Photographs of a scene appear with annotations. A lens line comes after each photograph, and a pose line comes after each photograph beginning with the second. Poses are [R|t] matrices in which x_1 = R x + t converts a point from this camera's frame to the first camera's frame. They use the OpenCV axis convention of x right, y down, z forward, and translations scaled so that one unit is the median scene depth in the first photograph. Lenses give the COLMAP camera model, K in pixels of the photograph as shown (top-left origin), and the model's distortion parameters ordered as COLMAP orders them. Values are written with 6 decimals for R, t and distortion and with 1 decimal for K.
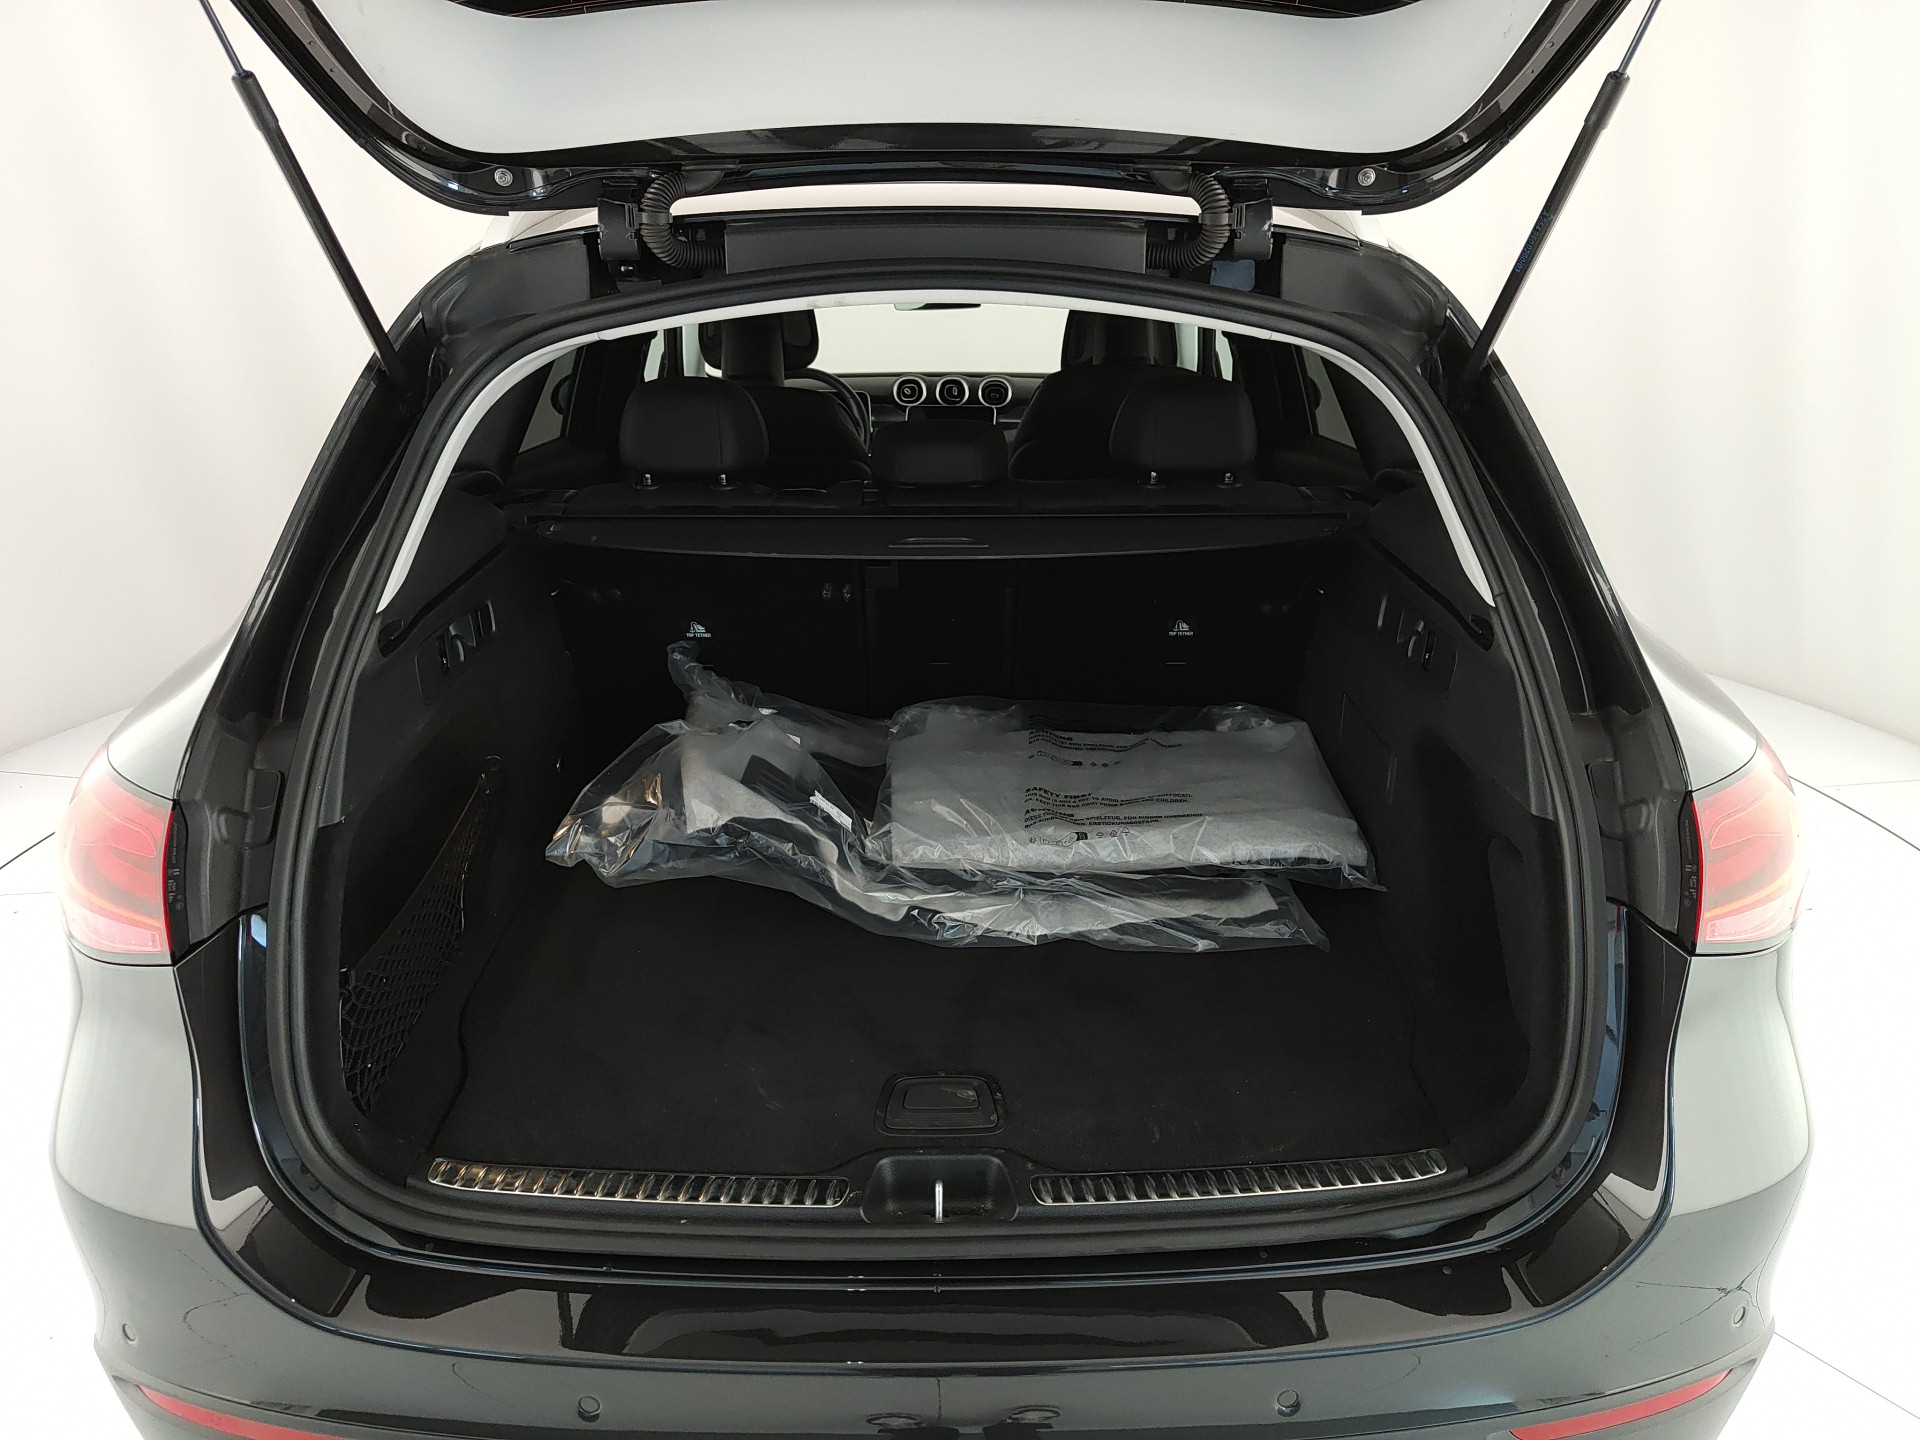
lens RADIAL K [[1489.2, 0, 962.9], [0, 1489.2, 776.3], [0, 0, 1]] dist [0.026638, -0.047059]
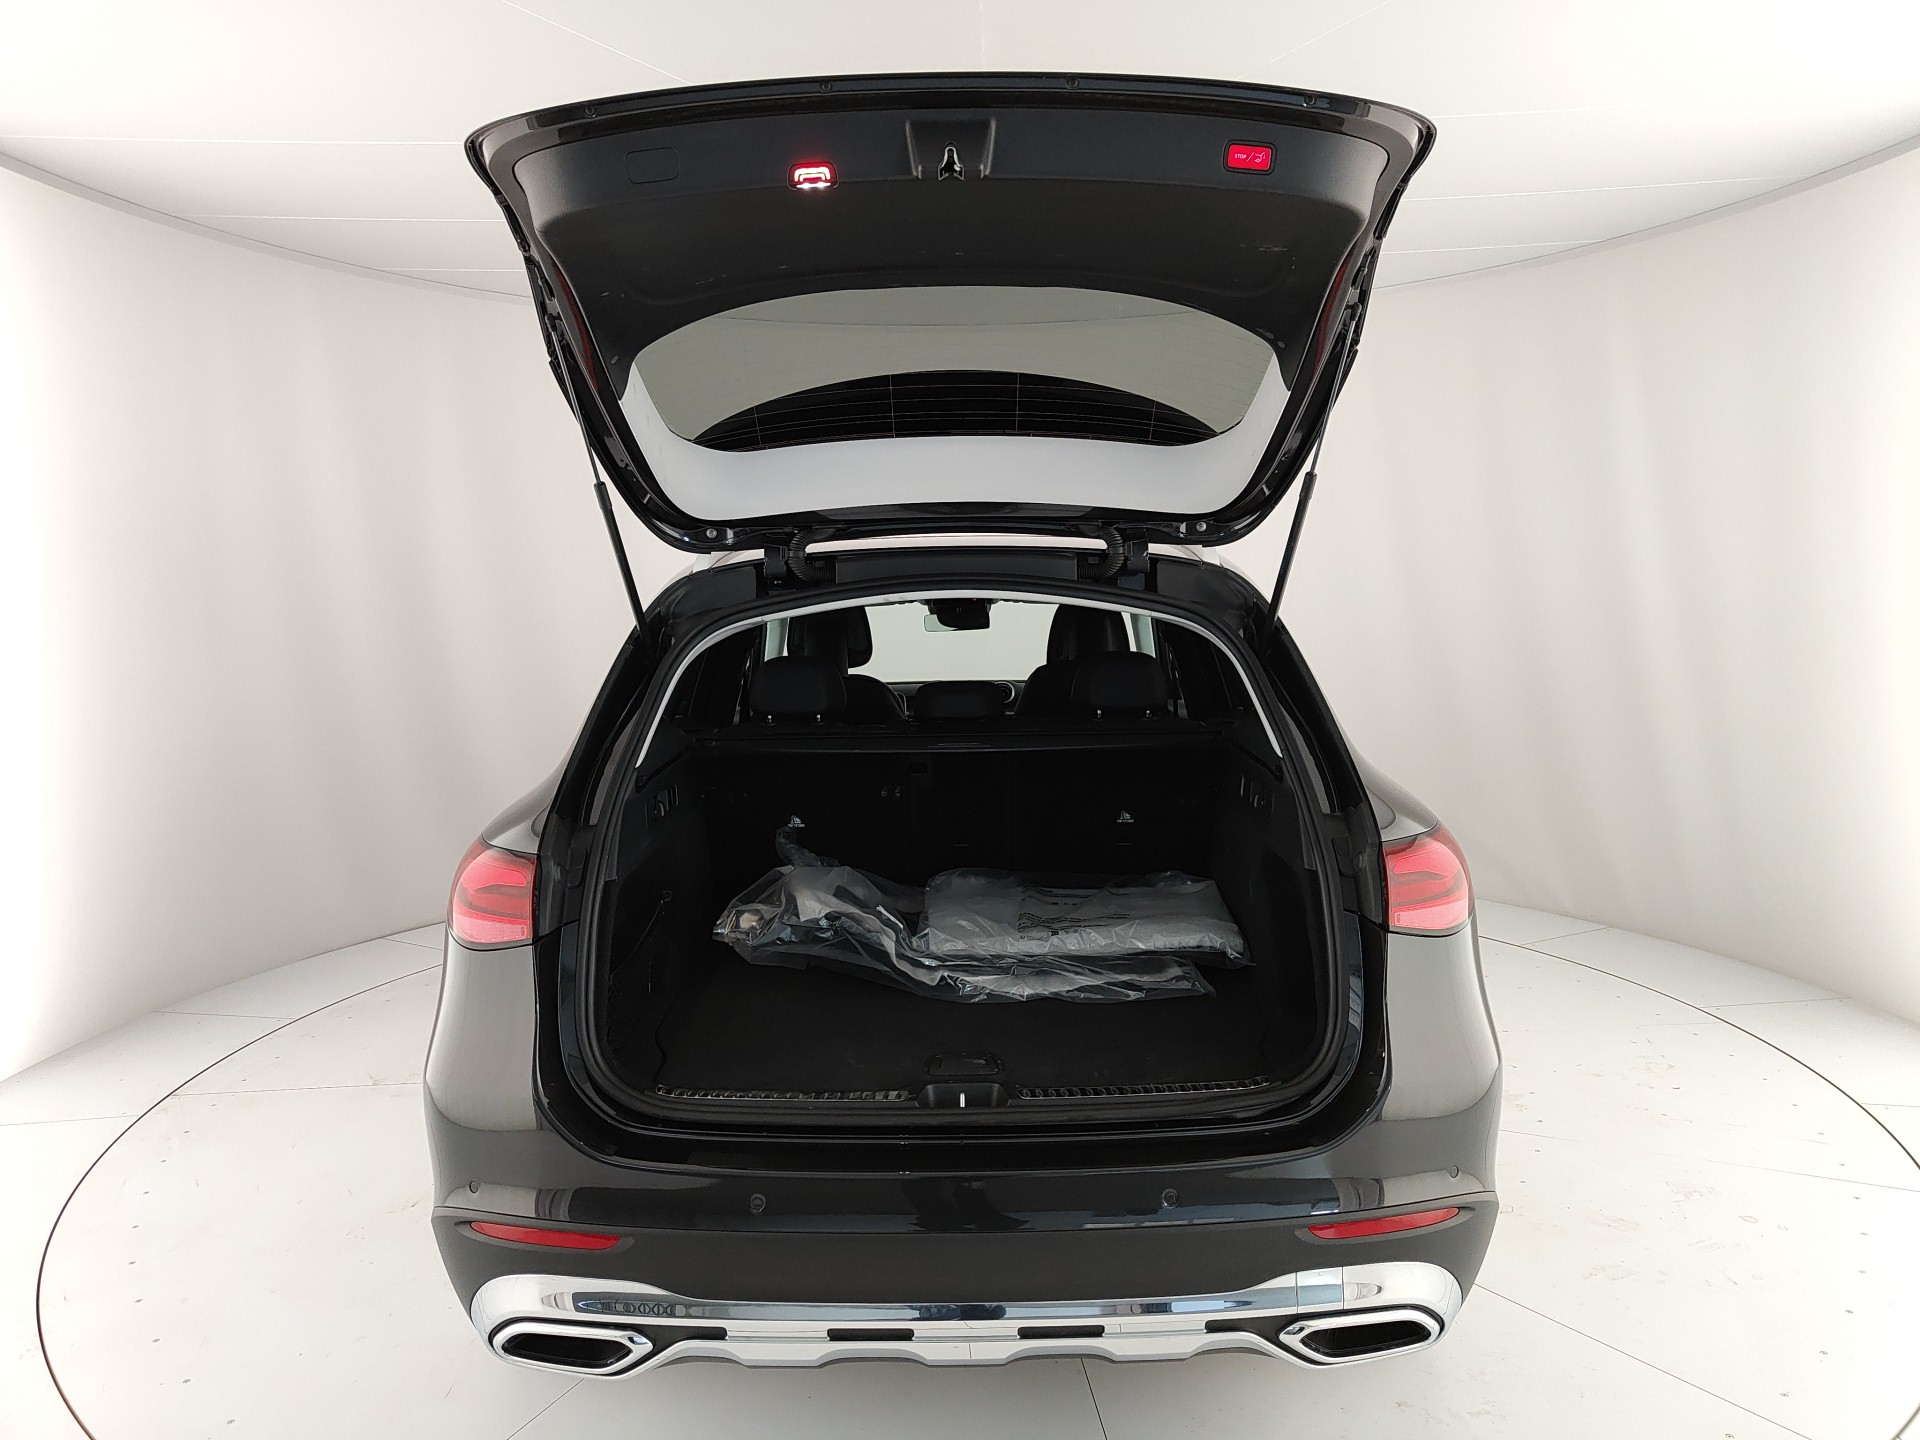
lens RADIAL K [[1489.2, 0, 952.7], [0, 1489.2, 711.7], [0, 0, 1]] dist [0.026638, -0.047059]
pose [[0.999774, -0.011040, -0.018190, 0.006861], [0.005781, 0.963646, -0.267119, 0.268325], [0.020478, 0.266953, 0.963492, -0.621470]]
